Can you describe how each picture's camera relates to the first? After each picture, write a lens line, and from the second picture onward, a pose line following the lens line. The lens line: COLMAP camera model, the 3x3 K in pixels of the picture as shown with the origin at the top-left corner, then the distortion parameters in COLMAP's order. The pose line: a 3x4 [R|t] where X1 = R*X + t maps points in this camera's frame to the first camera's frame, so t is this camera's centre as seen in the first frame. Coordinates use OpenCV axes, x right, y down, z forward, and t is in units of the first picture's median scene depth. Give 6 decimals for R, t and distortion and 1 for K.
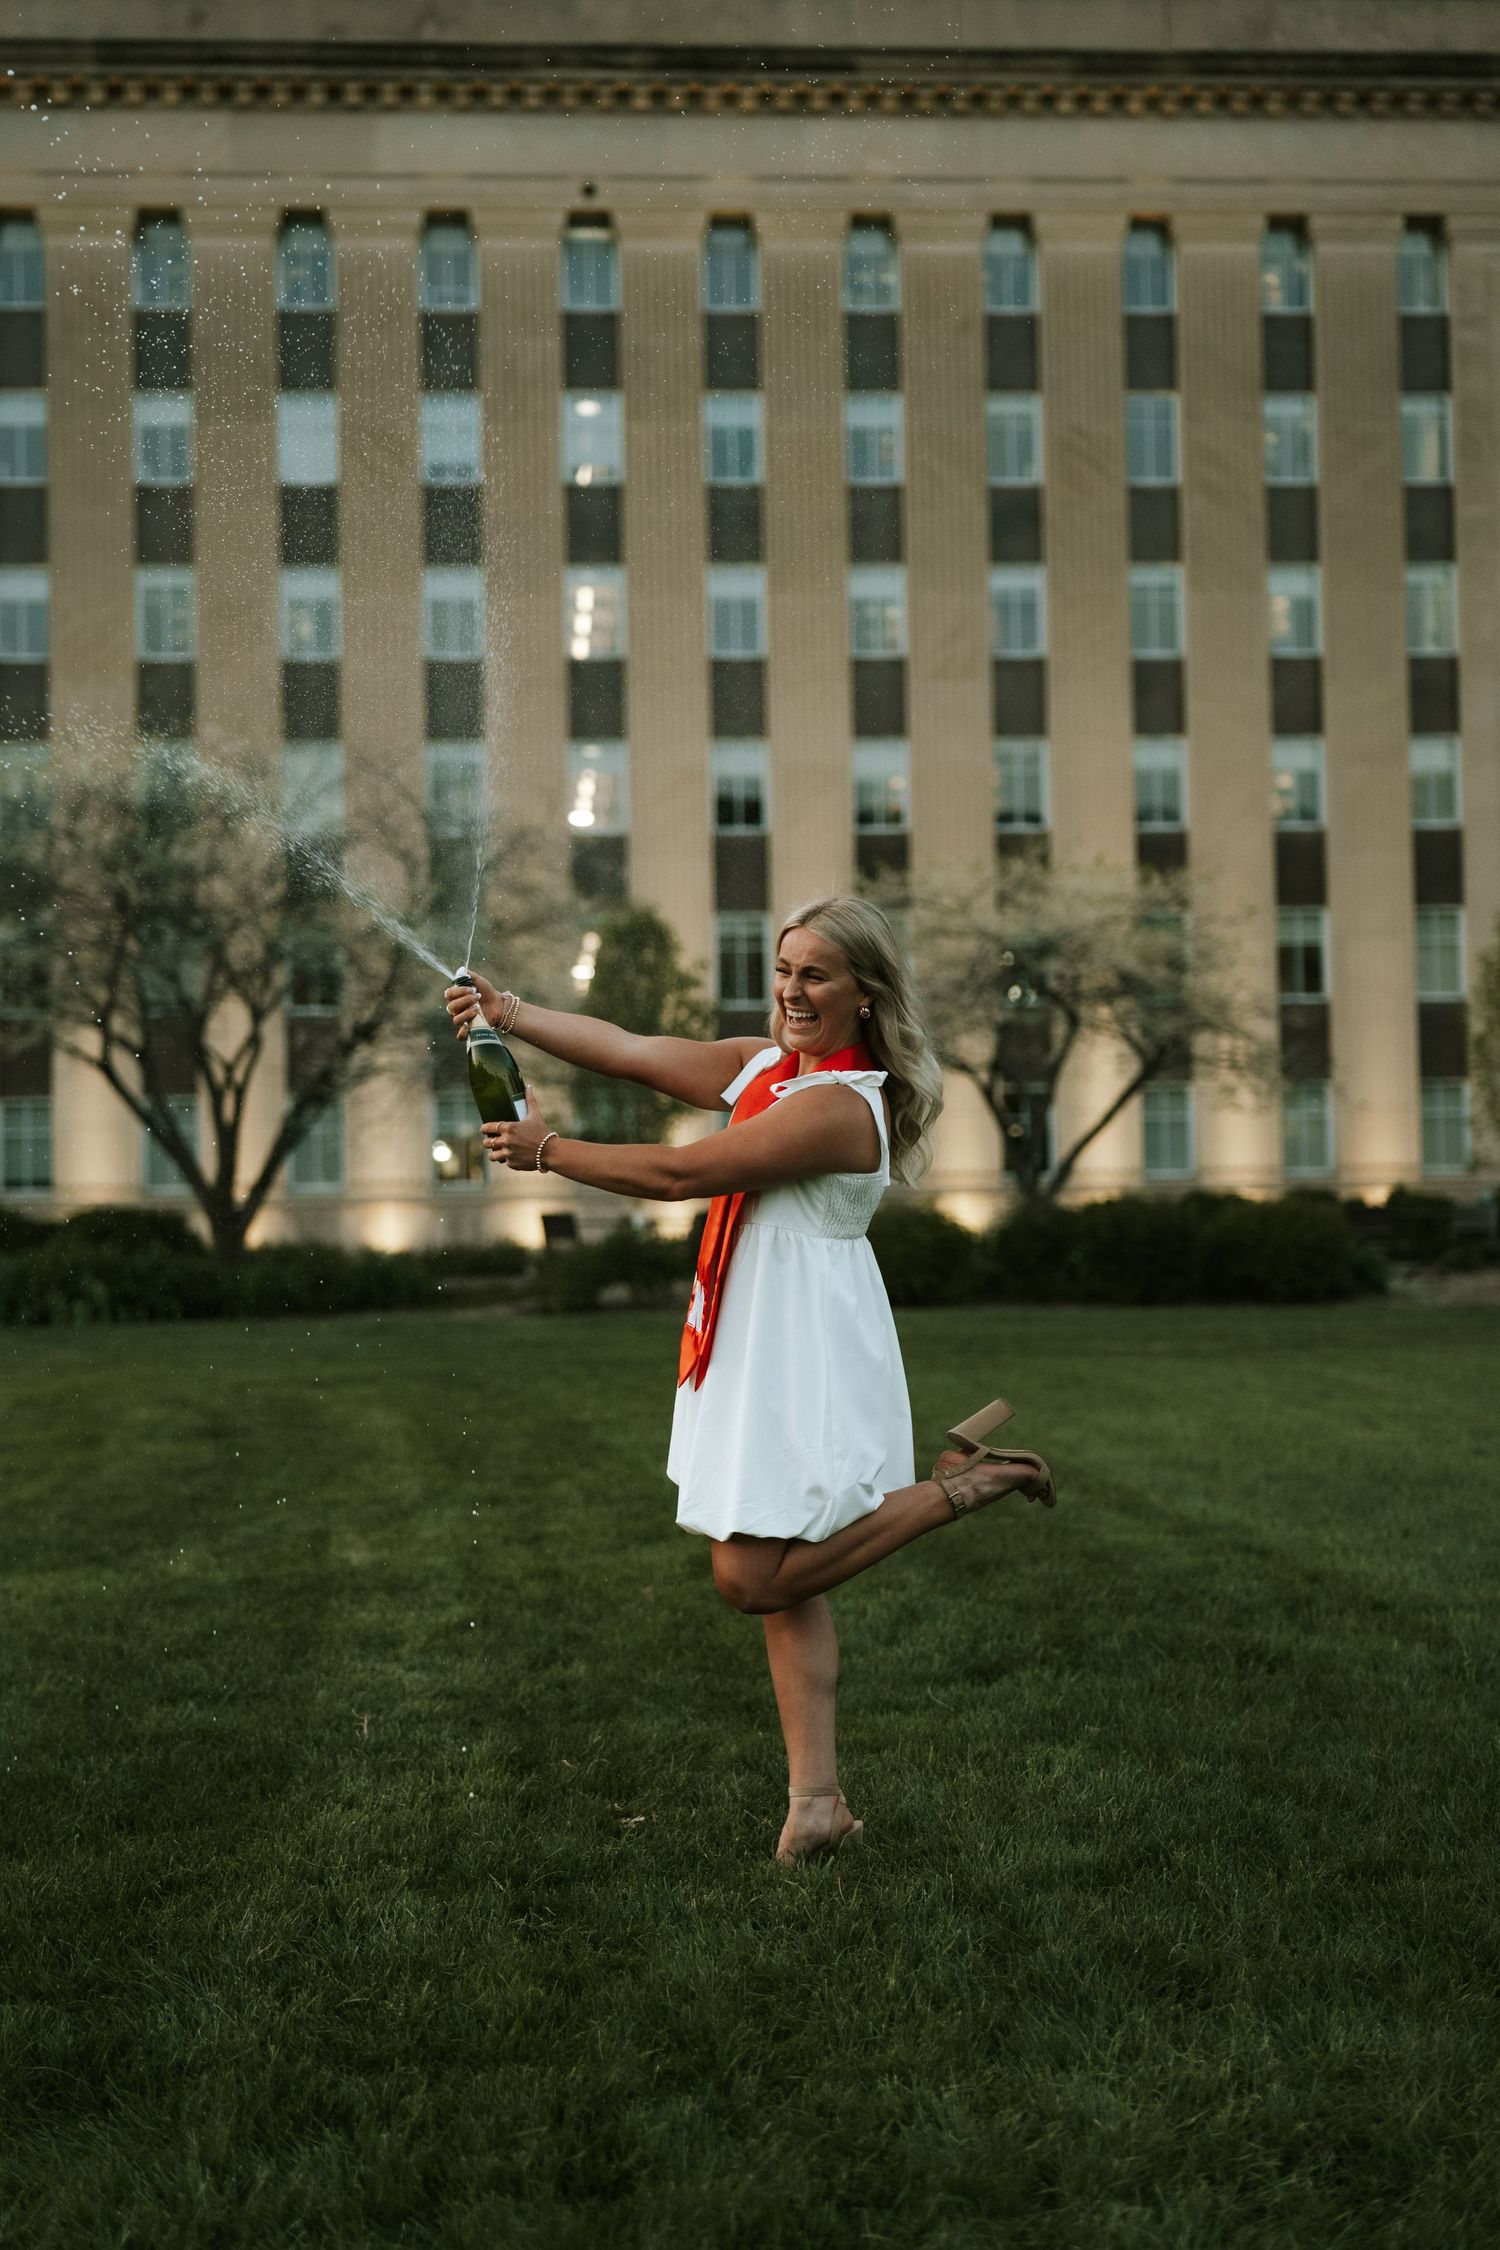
lens RADIAL K [[3209.0, 0, 750.4], [0, 3209.0, 1134.1], [0, 0, 1]] dist [0.008451, 0.000000]
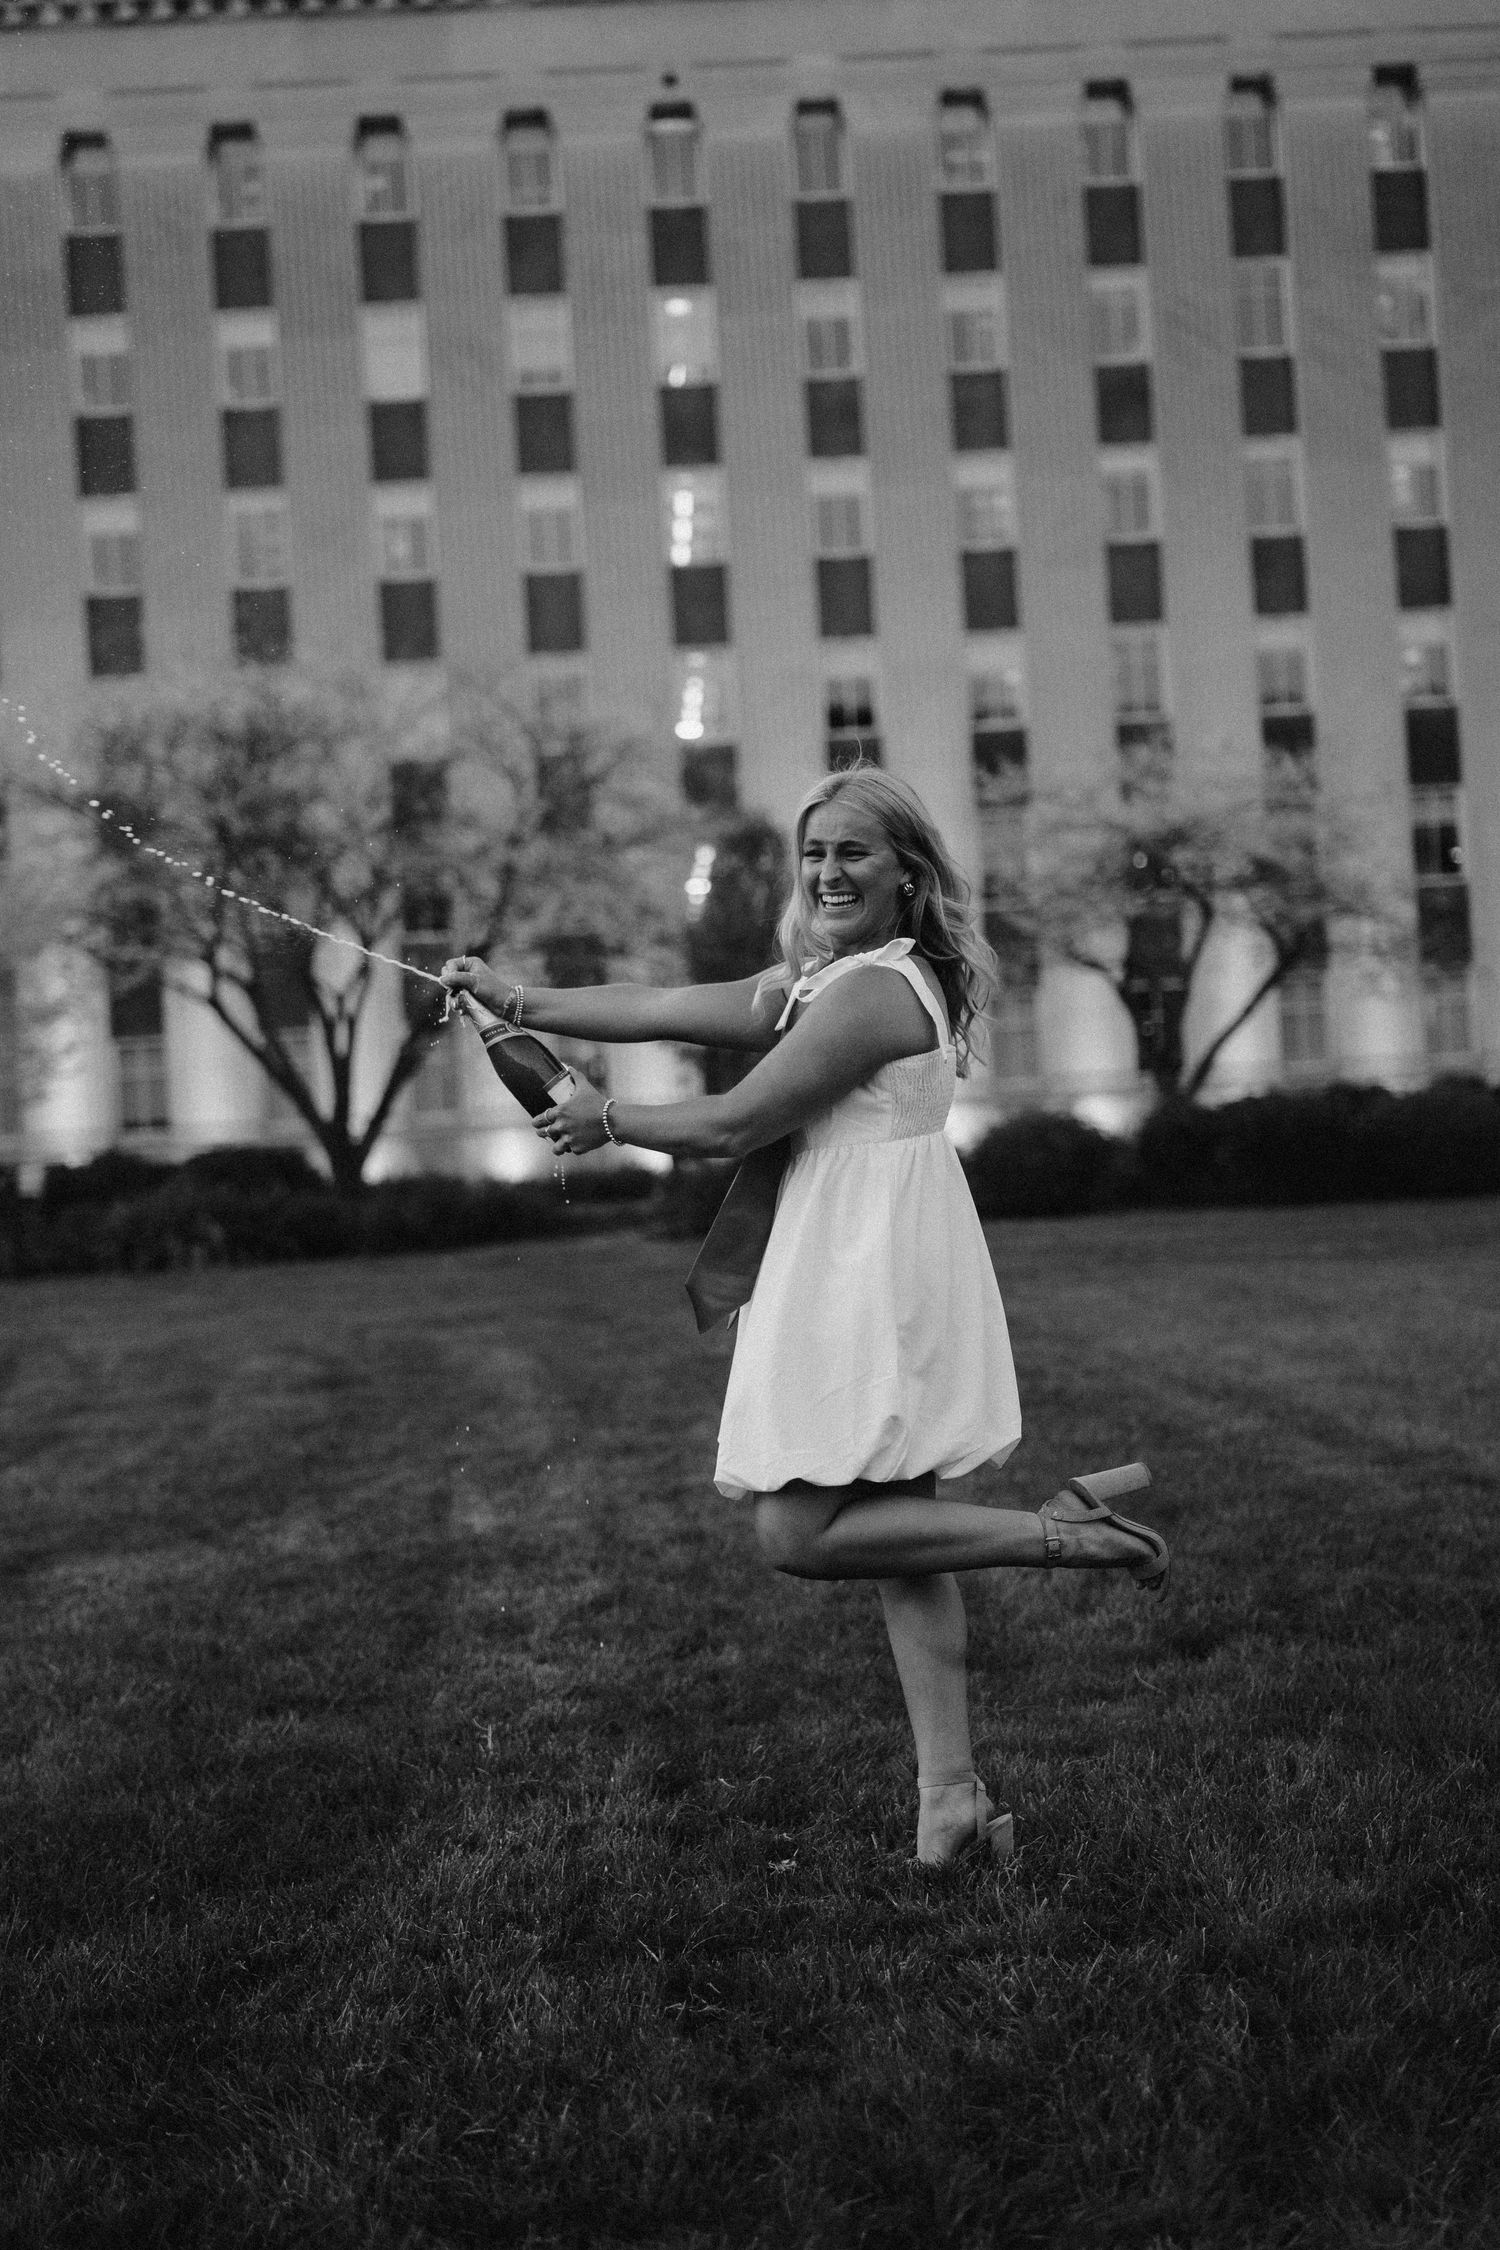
lens RADIAL K [[3209.0, 0, 742.0], [0, 3209.0, 1122.1], [0, 0, 1]] dist [0.008451, 0.000000]
pose [[0.998310, -0.041087, -0.041090, -0.001547], [0.042029, 0.998867, 0.022321, 0.000218], [0.040126, -0.024010, 0.998906, 0.023261]]
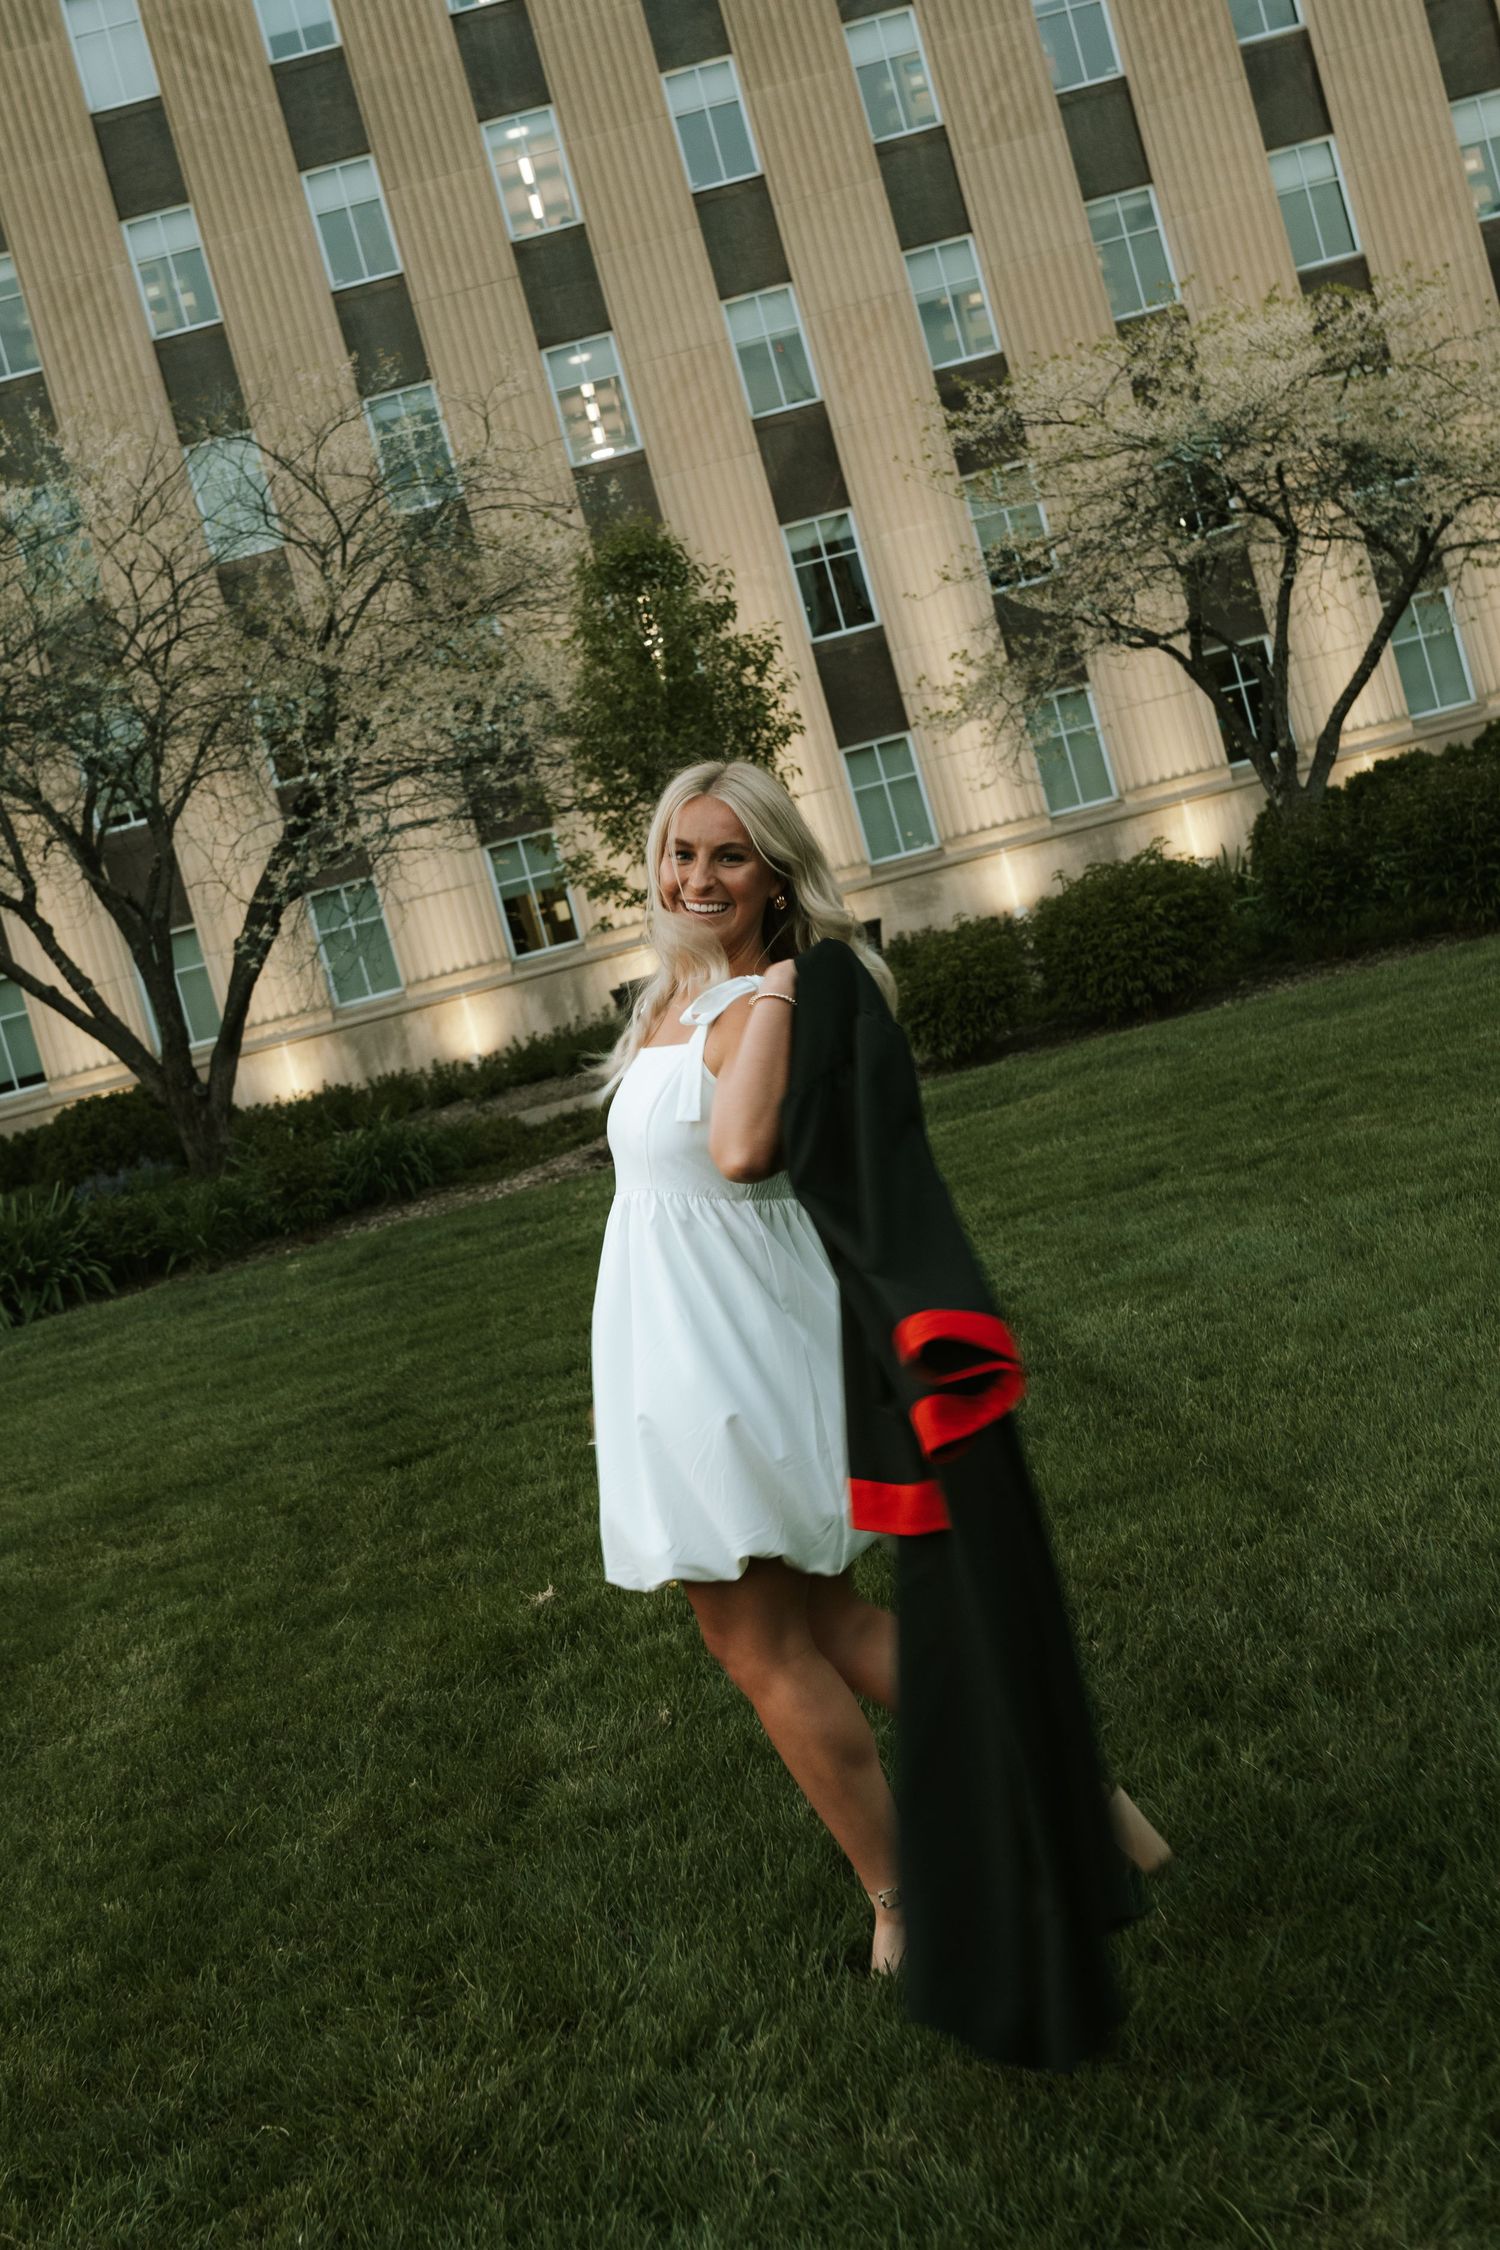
lens RADIAL K [[3209.0, 0, 708.9], [0, 3209.0, 1163.9], [0, 0, 1]] dist [0.008451, 0.000000]
pose [[0.967307, -0.233938, -0.097928, 0.012150], [0.243272, 0.965031, 0.097638, -0.000612], [0.071662, -0.118269, 0.990392, 0.231122]]
